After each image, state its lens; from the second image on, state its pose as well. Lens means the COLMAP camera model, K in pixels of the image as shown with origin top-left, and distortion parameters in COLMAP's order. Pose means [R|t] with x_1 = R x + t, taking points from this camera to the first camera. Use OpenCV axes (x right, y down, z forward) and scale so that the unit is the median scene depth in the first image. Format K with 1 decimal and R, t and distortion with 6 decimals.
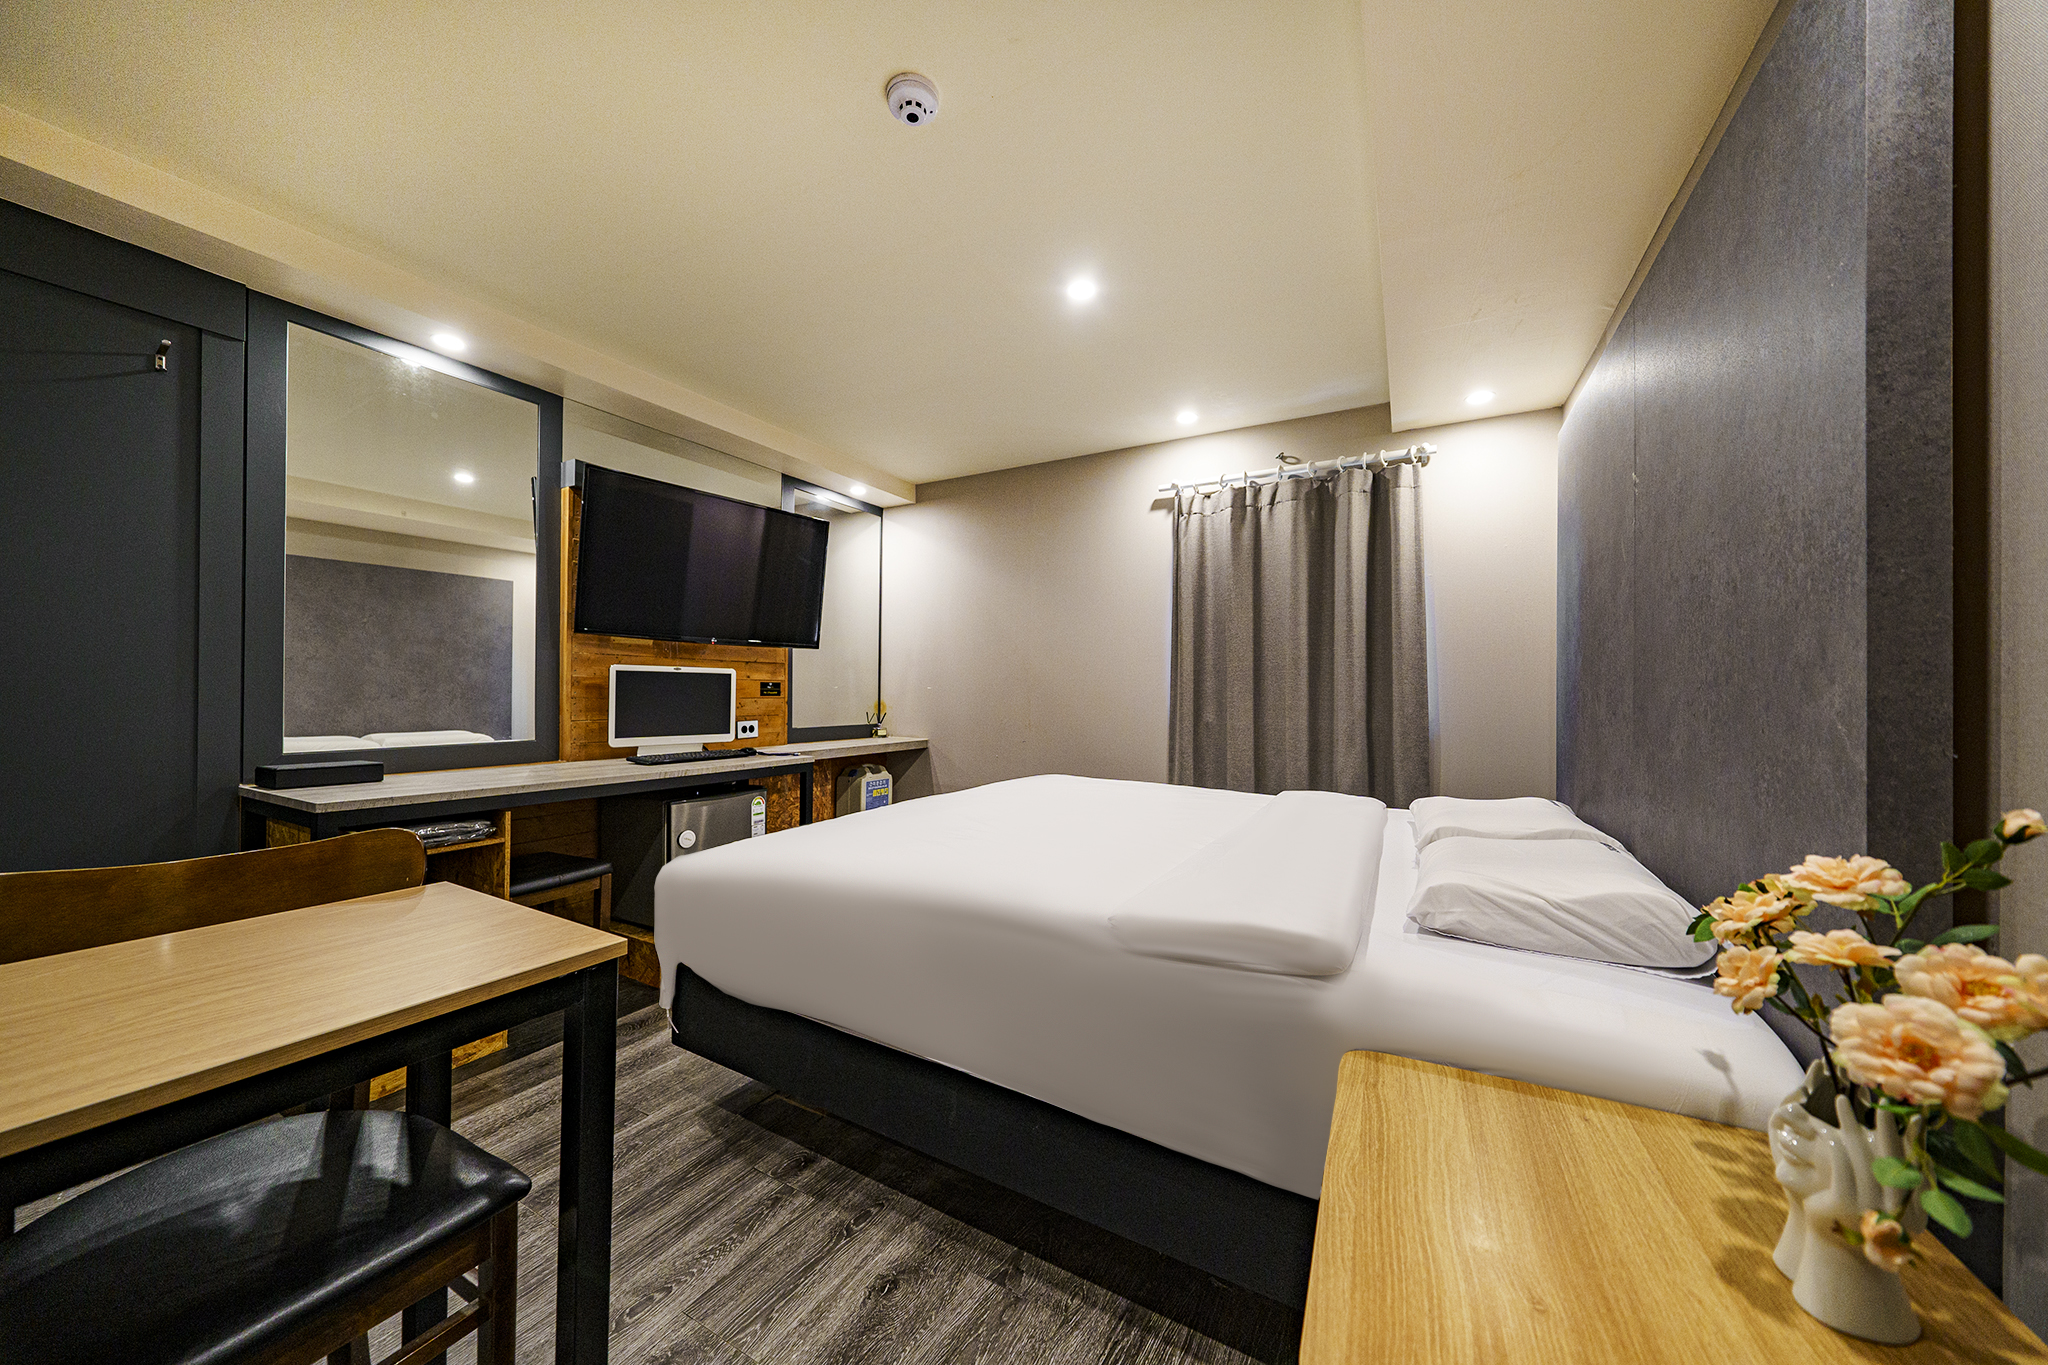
lens RADIAL K [[701.9, 0, 1021.6], [0, 701.9, 691.5], [0, 0, 1]] dist [-0.001473, -0.000125]
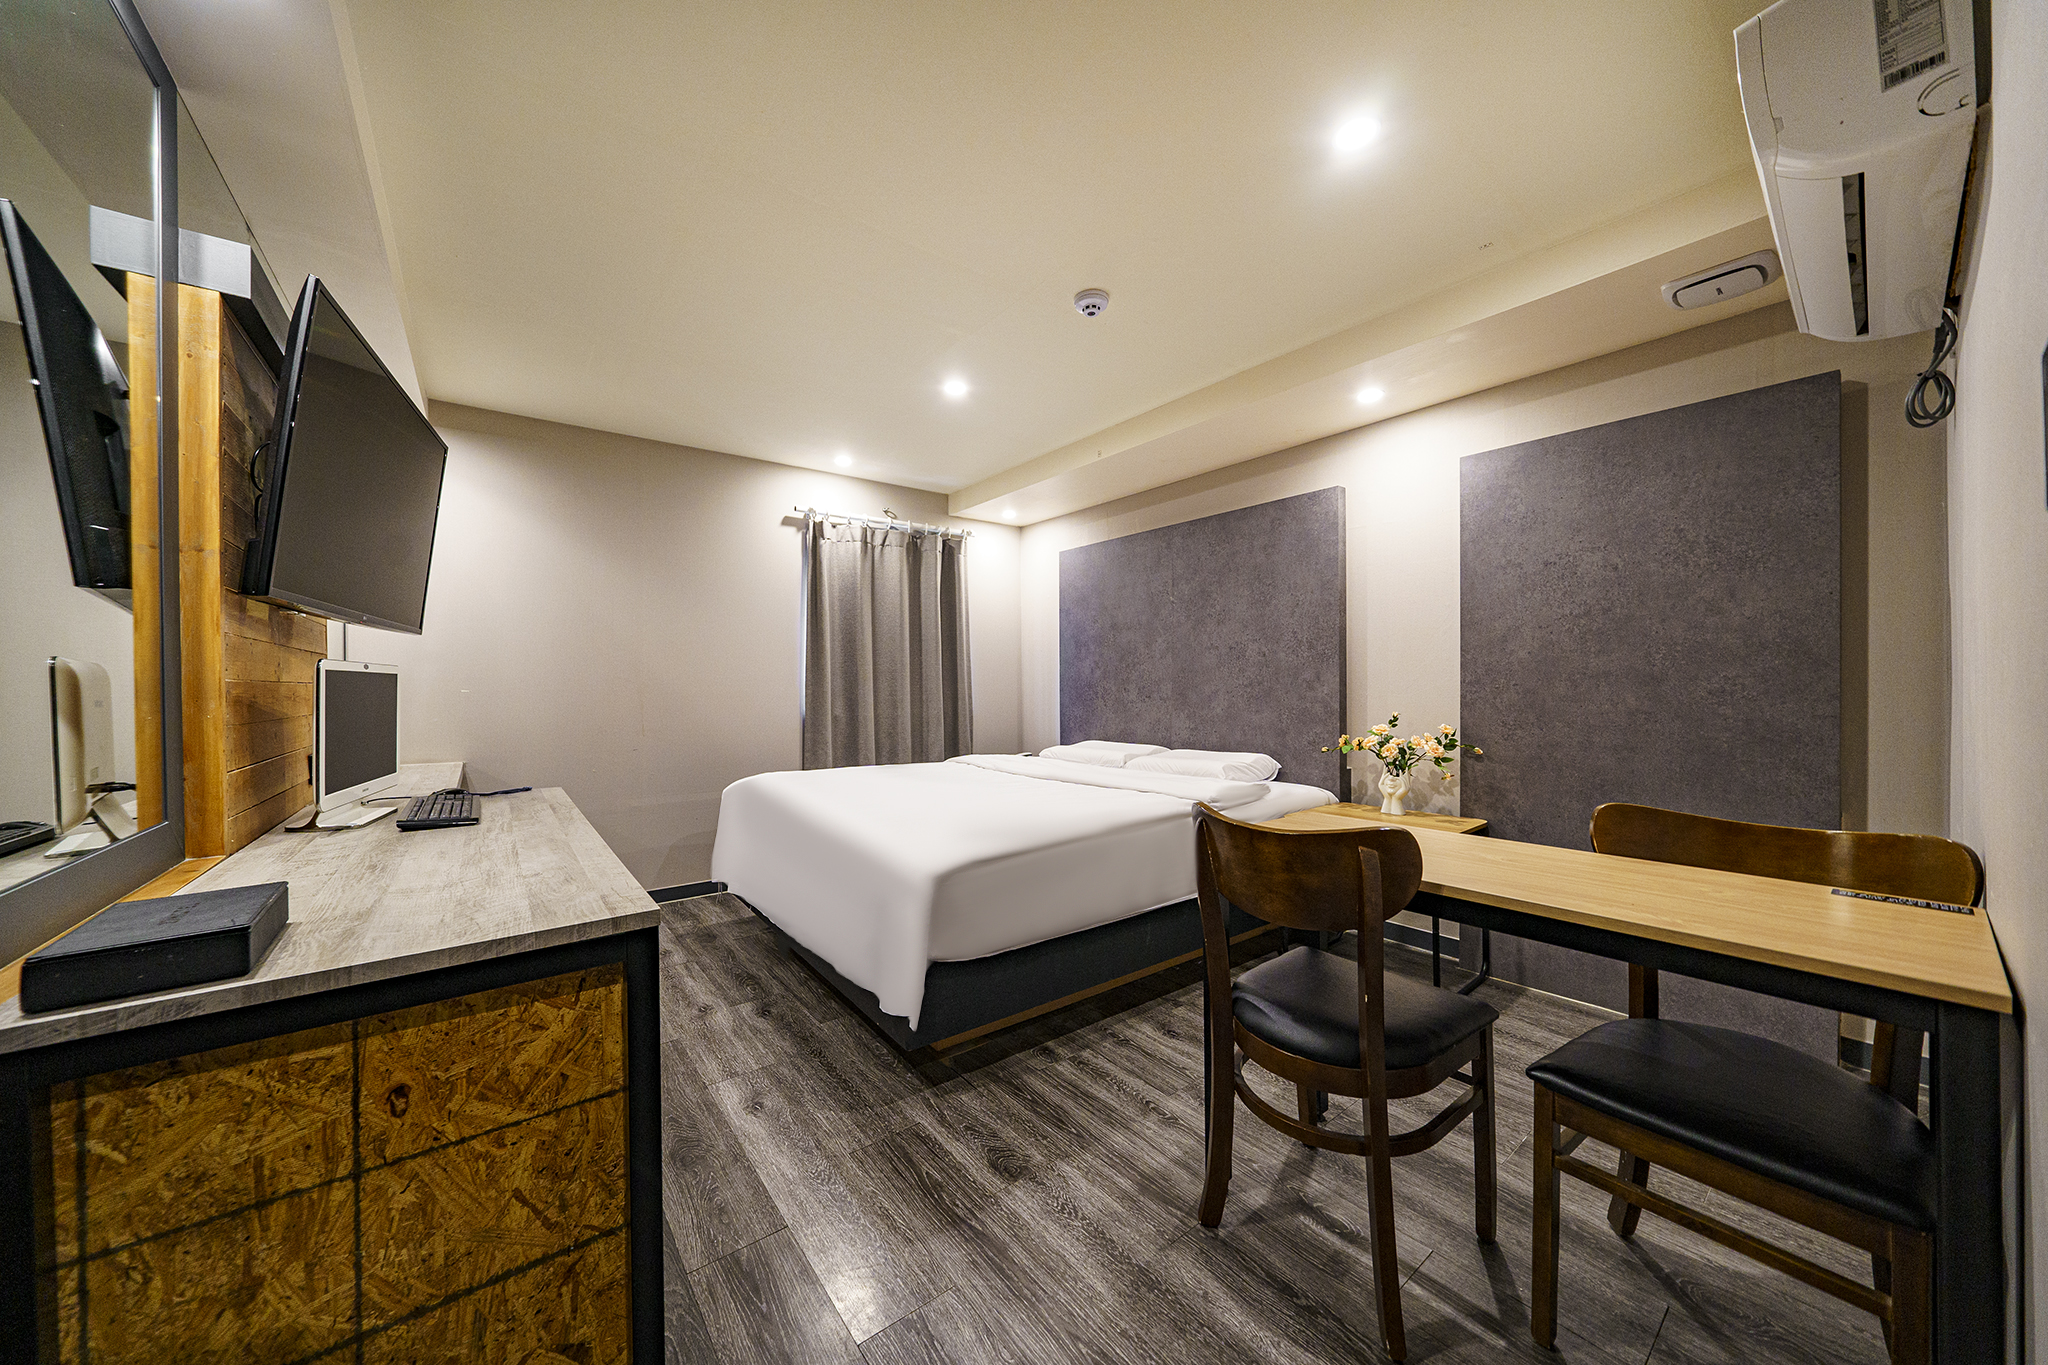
lens RADIAL K [[701.9, 0, 1021.6], [0, 701.9, 691.5], [0, 0, 1]] dist [-0.001473, -0.000125]
pose [[0.389720, -0.019828, 0.920720, -0.787623], [0.013145, 0.999786, 0.015966, -0.013677], [-0.920840, 0.005880, 0.389897, 0.269350]]
